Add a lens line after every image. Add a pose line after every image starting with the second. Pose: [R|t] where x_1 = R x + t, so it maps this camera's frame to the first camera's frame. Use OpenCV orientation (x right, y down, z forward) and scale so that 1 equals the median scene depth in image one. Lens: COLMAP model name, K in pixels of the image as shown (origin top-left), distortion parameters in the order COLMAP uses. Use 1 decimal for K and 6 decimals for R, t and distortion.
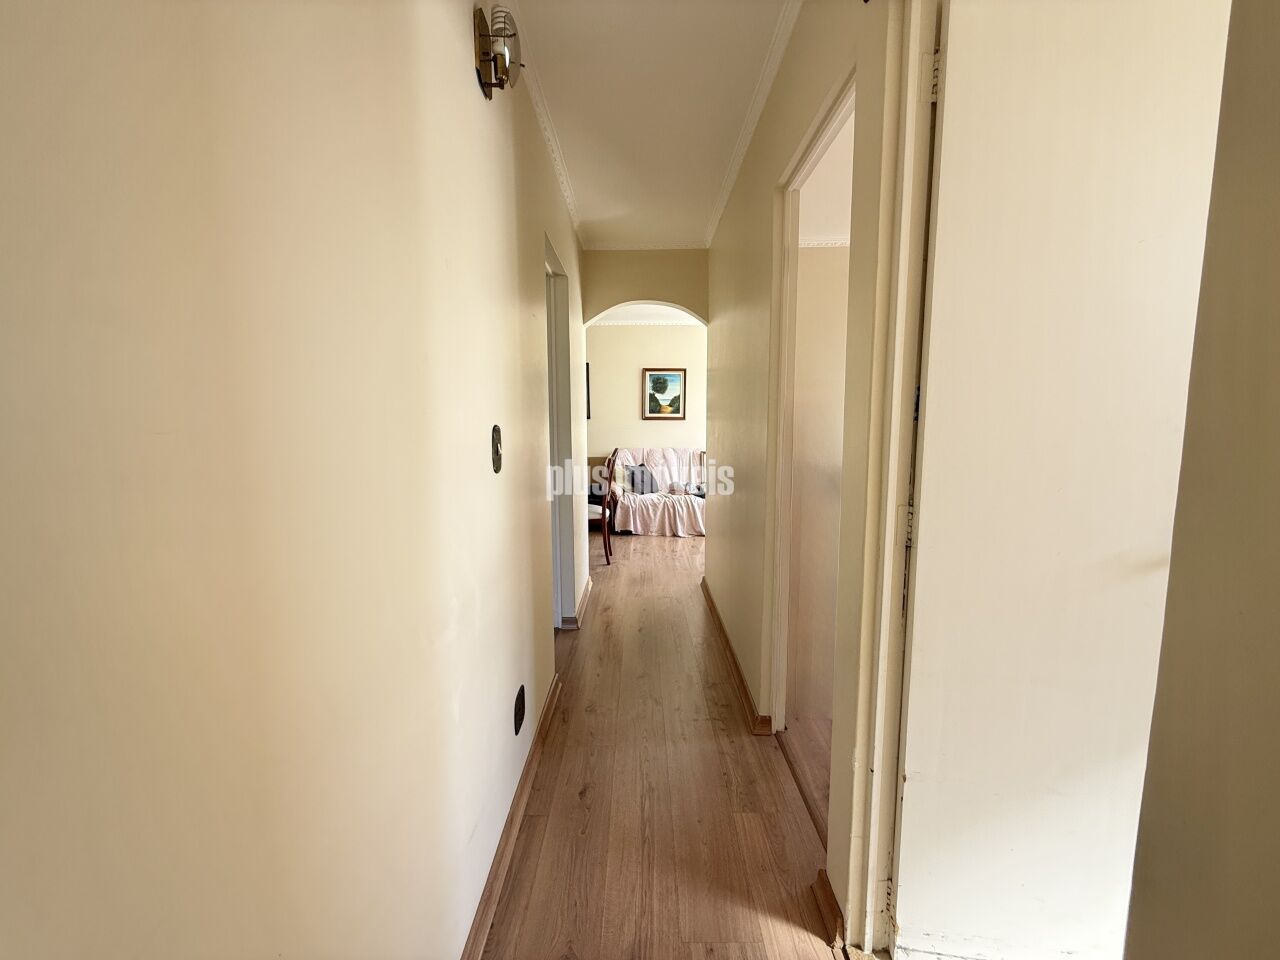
lens RADIAL K [[512.9, 0, 640.1], [0, 512.9, 480.9], [0, 0, 1]] dist [-0.001456, -0.000438]
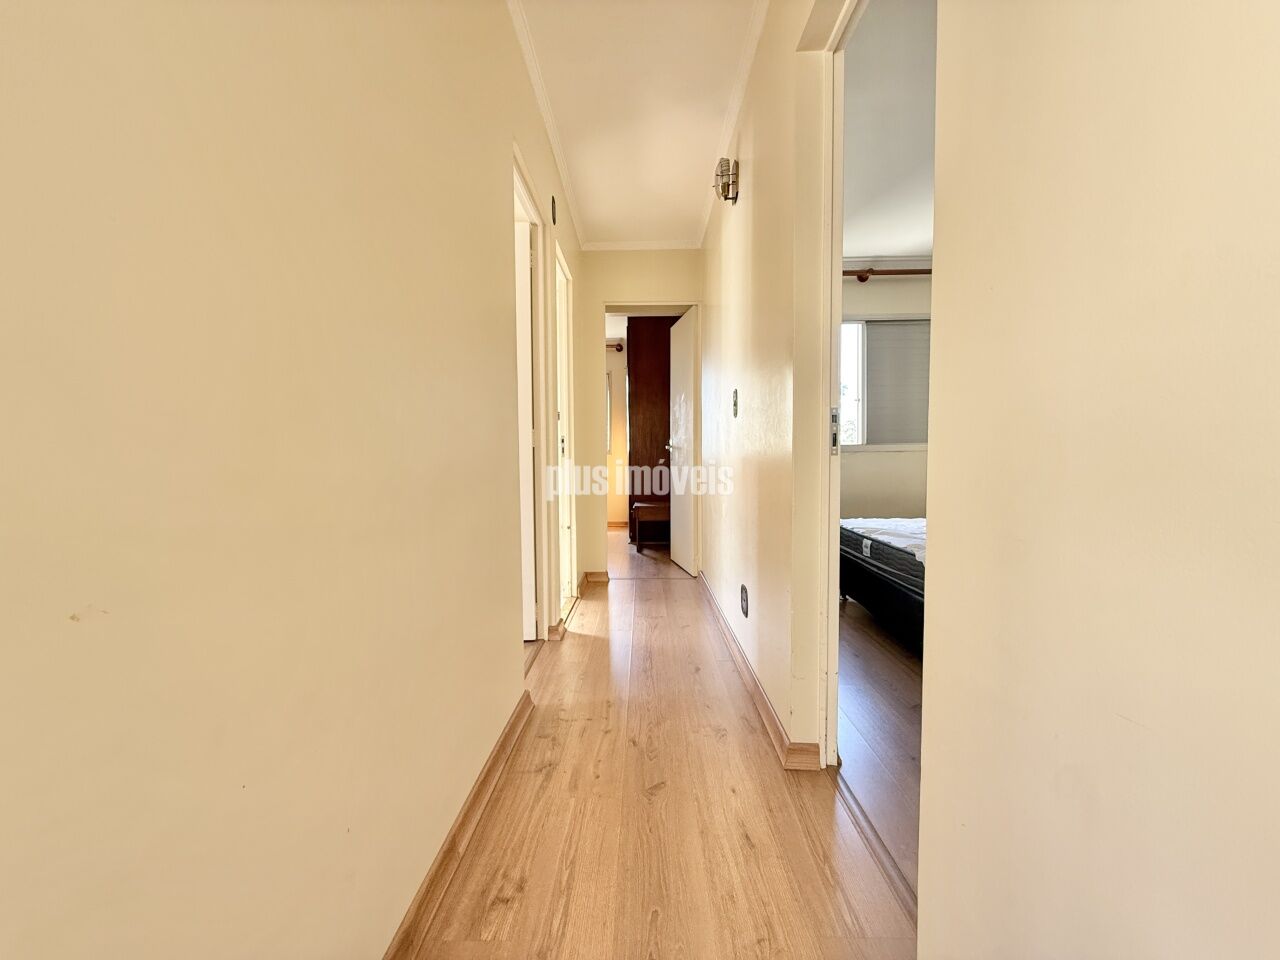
lens RADIAL K [[512.9, 0, 638.5], [0, 512.9, 477.6], [0, 0, 1]] dist [-0.001456, -0.000438]
pose [[-0.999825, 0.012596, 0.013856, 0.011102], [0.014539, 0.988501, 0.150515, -0.048303], [-0.011801, 0.150690, -0.988511, 1.673489]]
